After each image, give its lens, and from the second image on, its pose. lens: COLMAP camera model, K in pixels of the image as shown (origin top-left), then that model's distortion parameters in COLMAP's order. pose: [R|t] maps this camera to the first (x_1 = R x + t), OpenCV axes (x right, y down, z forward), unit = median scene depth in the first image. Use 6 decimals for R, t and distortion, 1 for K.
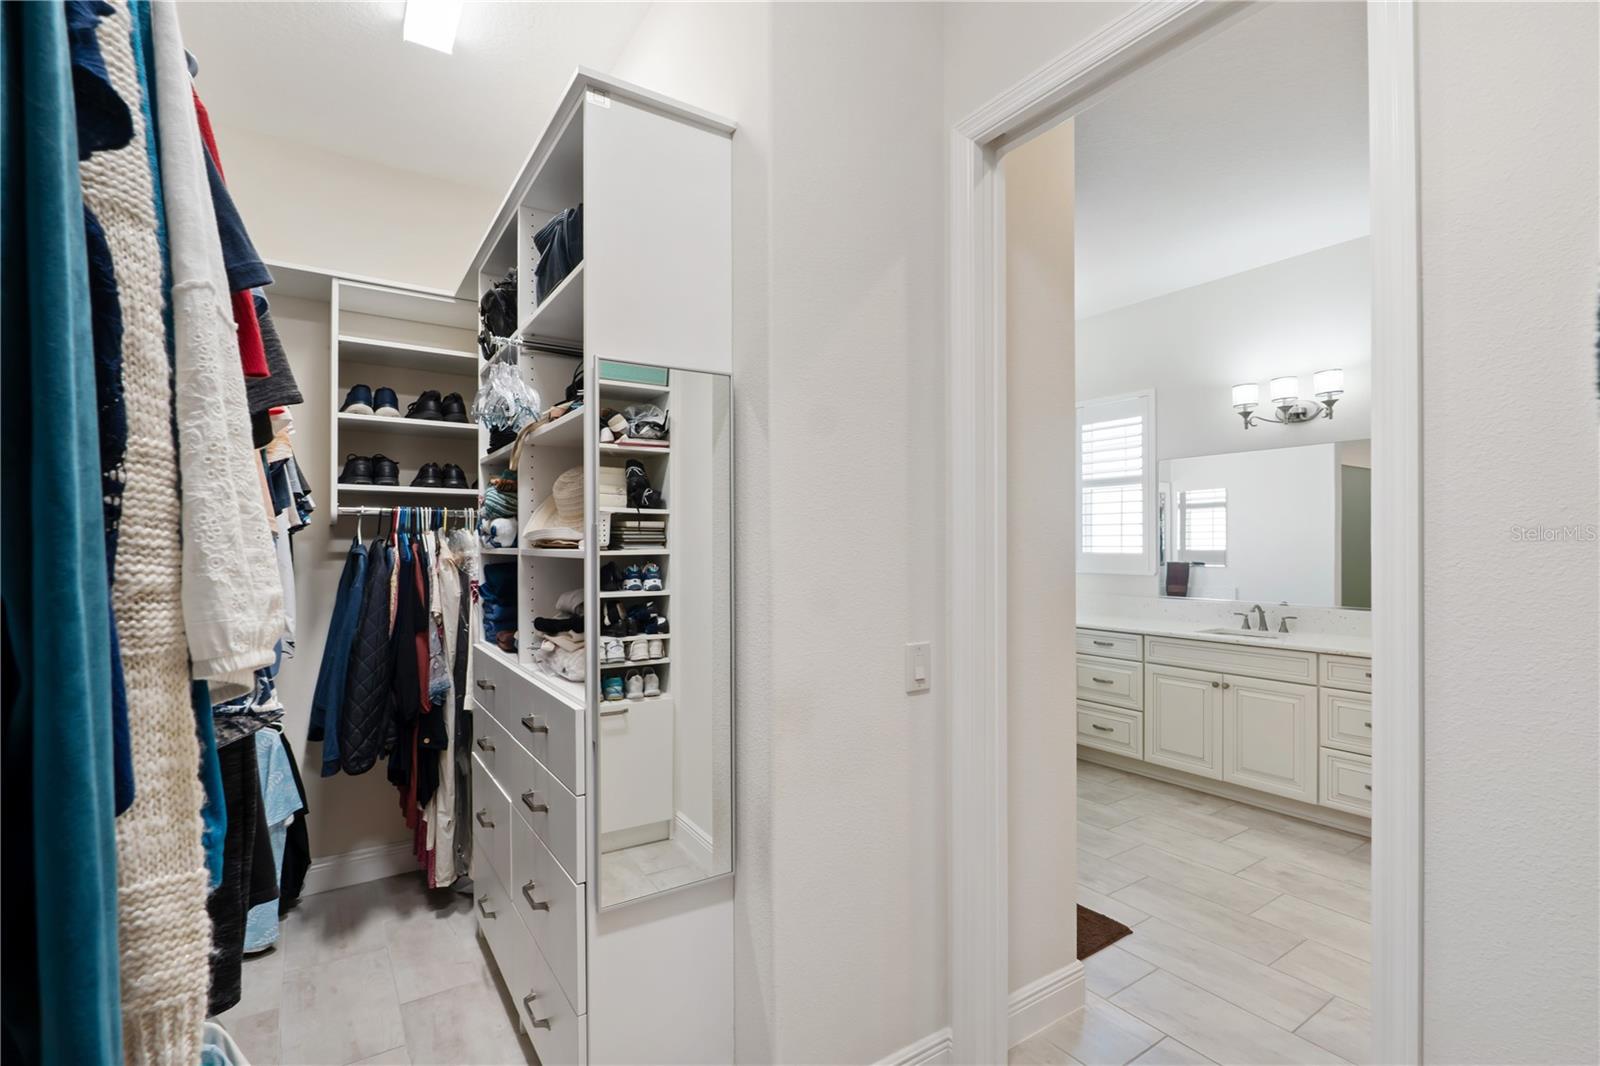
lens RADIAL K [[725.2, 0, 802.2], [0, 725.2, 547.7], [0, 0, 1]] dist [-0.014442, -0.000044]
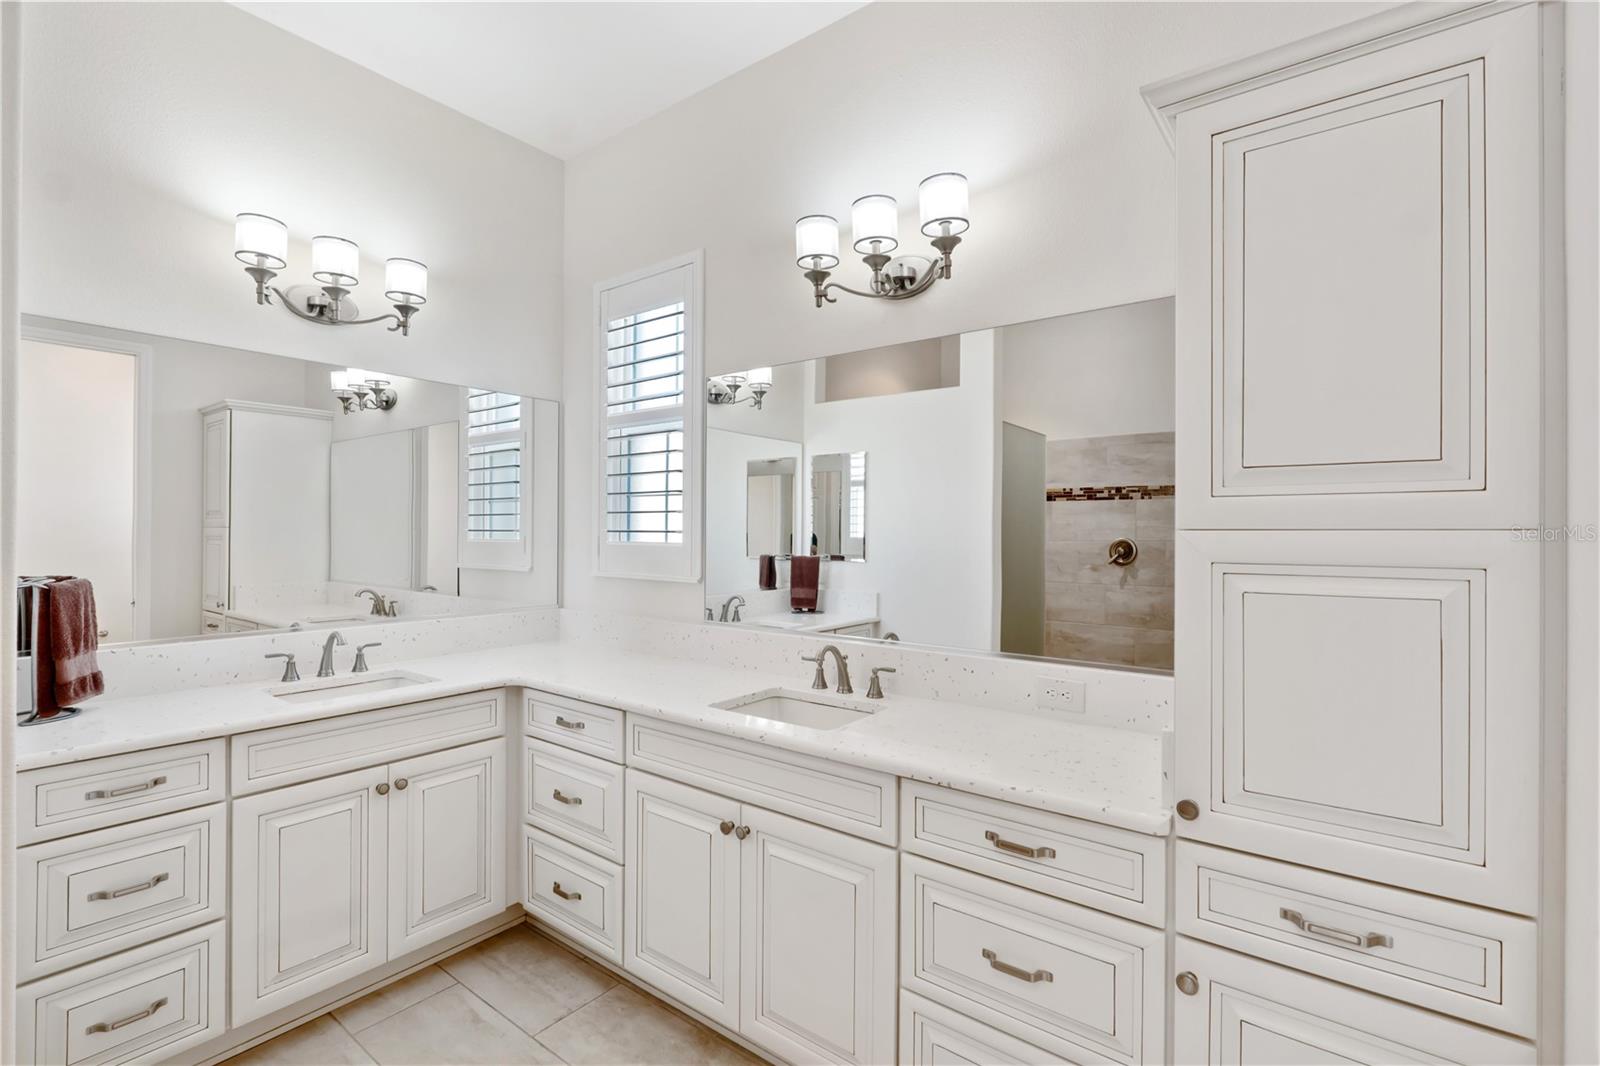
lens RADIAL K [[721.6, 0, 800.0], [0, 721.6, 533.0], [0, 0, 1]] dist [-0.007202, 0.000324]
pose [[0.947363, 0.009827, 0.320010, 0.439900], [-0.009027, 0.999951, -0.003984, 0.001220], [-0.320034, 0.000886, 0.947406, 0.513129]]
